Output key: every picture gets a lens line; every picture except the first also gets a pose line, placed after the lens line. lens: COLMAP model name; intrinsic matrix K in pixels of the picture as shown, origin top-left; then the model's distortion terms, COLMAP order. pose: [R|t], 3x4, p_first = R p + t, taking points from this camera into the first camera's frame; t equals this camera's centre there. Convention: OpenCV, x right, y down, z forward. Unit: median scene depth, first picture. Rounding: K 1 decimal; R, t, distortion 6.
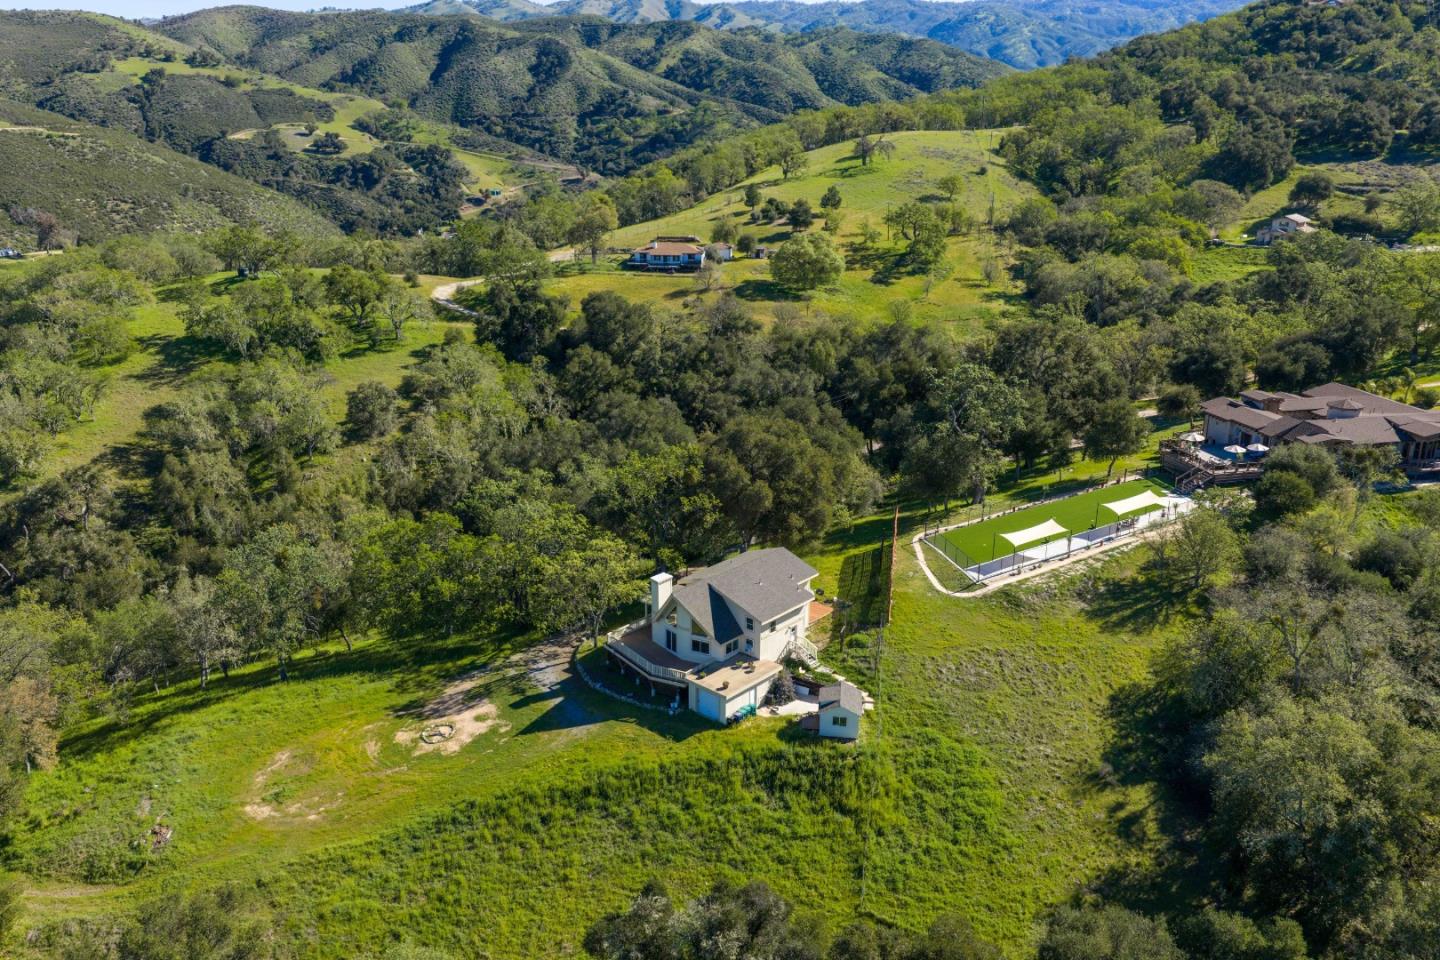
lens RADIAL K [[1189.3, 0, 716.5], [0, 1189.3, 483.4], [0, 0, 1]] dist [0.012507, -0.023206]
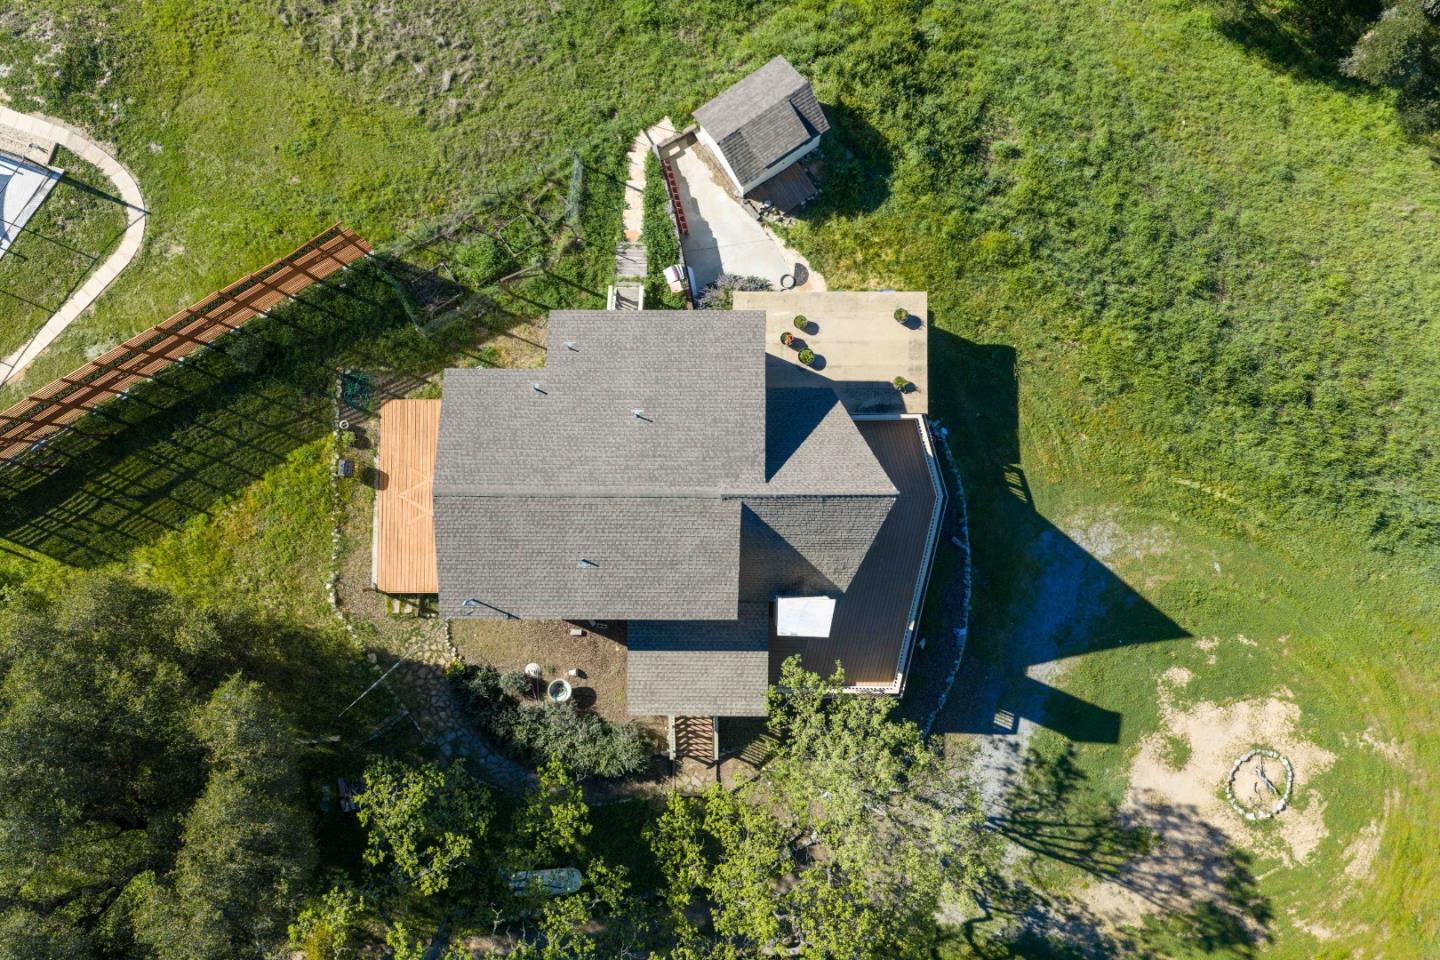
lens RADIAL K [[1189.3, 0, 711.8], [0, 1189.3, 474.7], [0, 0, 1]] dist [0.012507, -0.023206]
pose [[-0.657437, -0.752715, 0.034581, -0.006032], [0.246793, -0.171739, 0.953729, -0.293638], [-0.711948, 0.635551, 0.298673, 0.935075]]
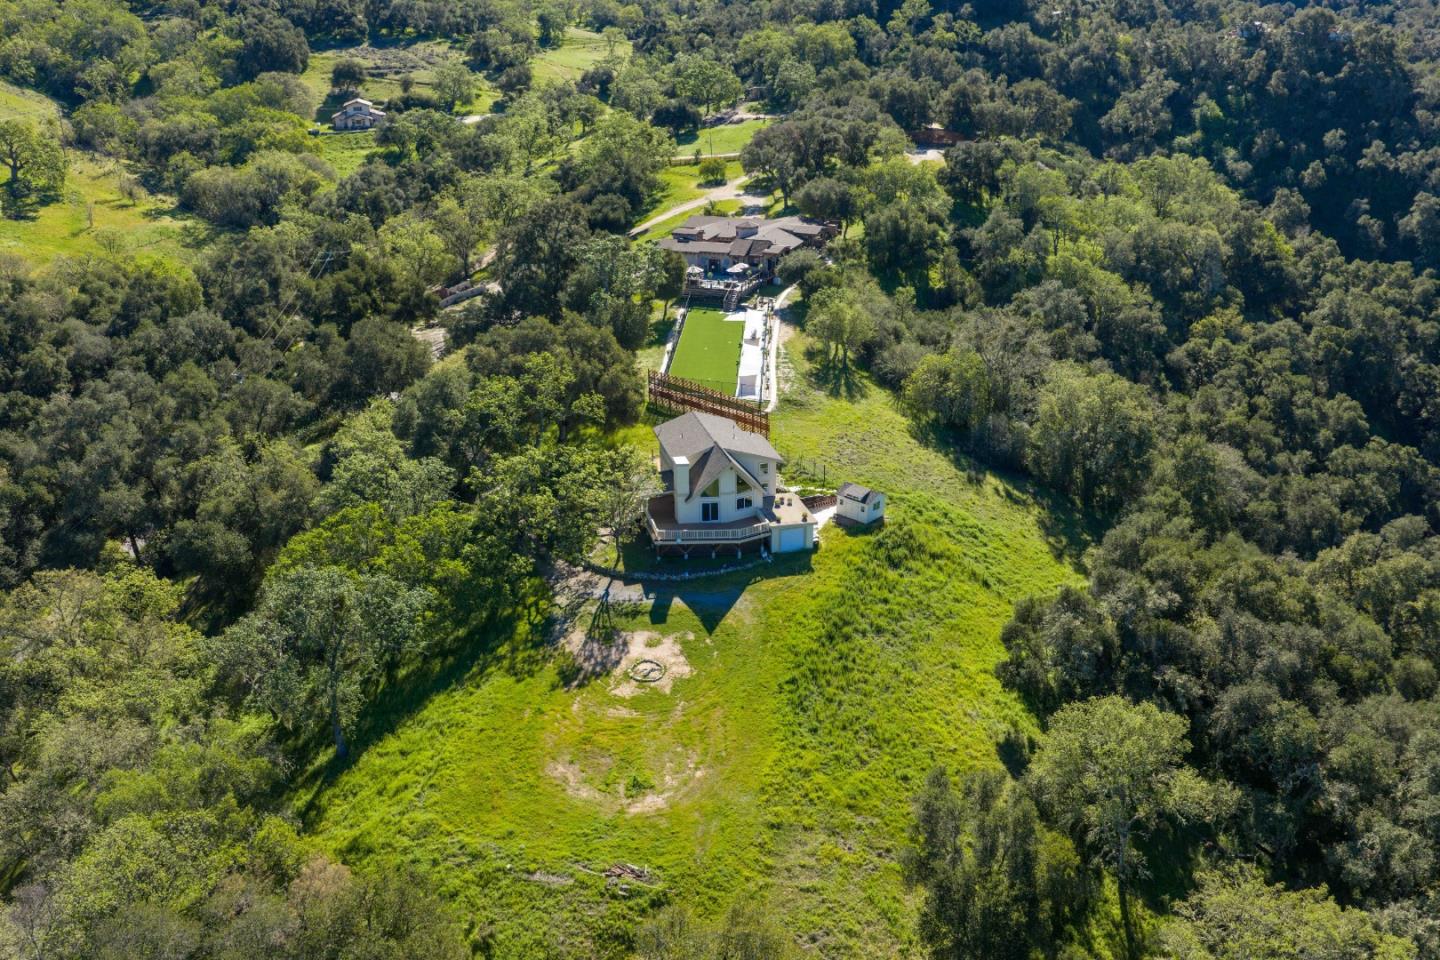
lens RADIAL K [[1189.3, 0, 723.8], [0, 1189.3, 480.6], [0, 0, 1]] dist [0.012507, -0.023206]
pose [[0.554851, -0.323285, 0.766569, -0.890211], [0.261745, 0.942455, 0.208007, -0.120131], [-0.789702, 0.085233, 0.607541, 0.352272]]
